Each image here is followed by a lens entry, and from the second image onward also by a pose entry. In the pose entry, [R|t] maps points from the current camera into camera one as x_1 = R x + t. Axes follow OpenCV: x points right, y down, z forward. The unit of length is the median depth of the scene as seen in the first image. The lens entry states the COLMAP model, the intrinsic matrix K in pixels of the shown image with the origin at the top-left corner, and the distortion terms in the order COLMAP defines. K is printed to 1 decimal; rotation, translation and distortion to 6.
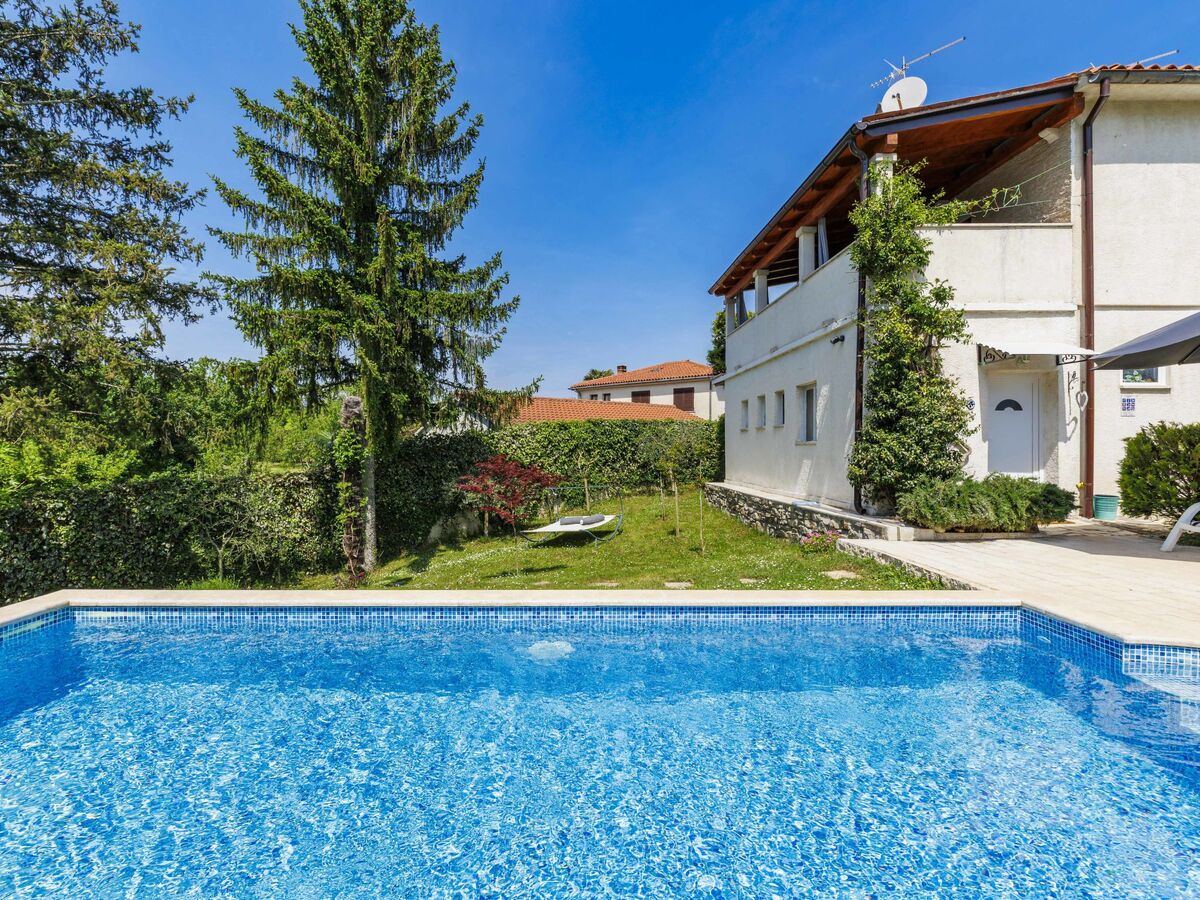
lens RADIAL K [[614.0, 0, 577.4], [0, 614.0, 451.8], [0, 0, 1]] dist [-0.000732, 0.002522]
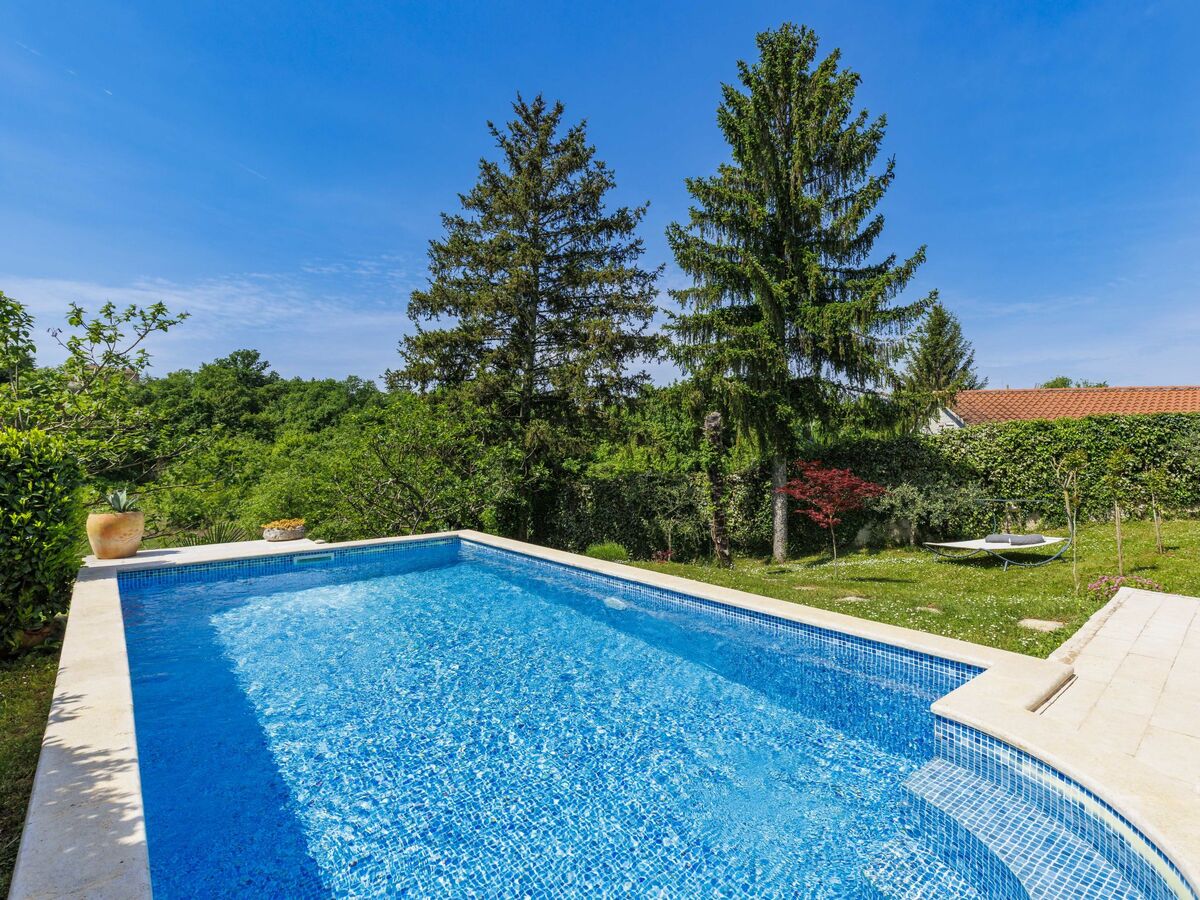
lens RADIAL K [[614.0, 0, 610.3], [0, 614.0, 453.4], [0, 0, 1]] dist [-0.000732, 0.002522]
pose [[0.632535, 0.006097, -0.774508, 0.495242], [-0.002915, 0.999981, 0.005491, -0.015511], [0.774526, -0.001215, 0.632541, 0.057411]]
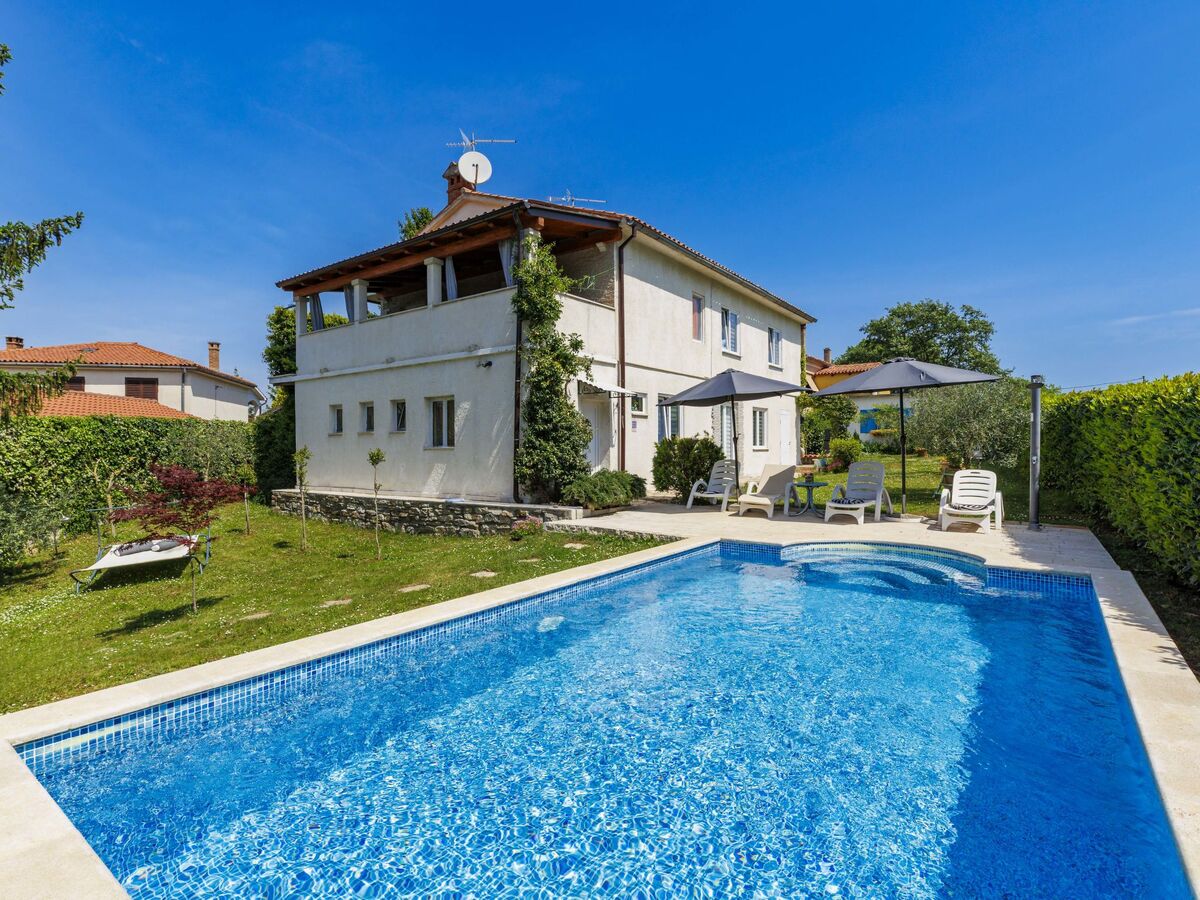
lens RADIAL K [[614.0, 0, 604.9], [0, 614.0, 450.7], [0, 0, 1]] dist [-0.000732, 0.002522]
pose [[0.586952, -0.007619, 0.809586, -0.463593], [0.010023, 0.999947, 0.002144, -0.011110], [-0.809560, 0.006856, 0.586998, 0.100018]]
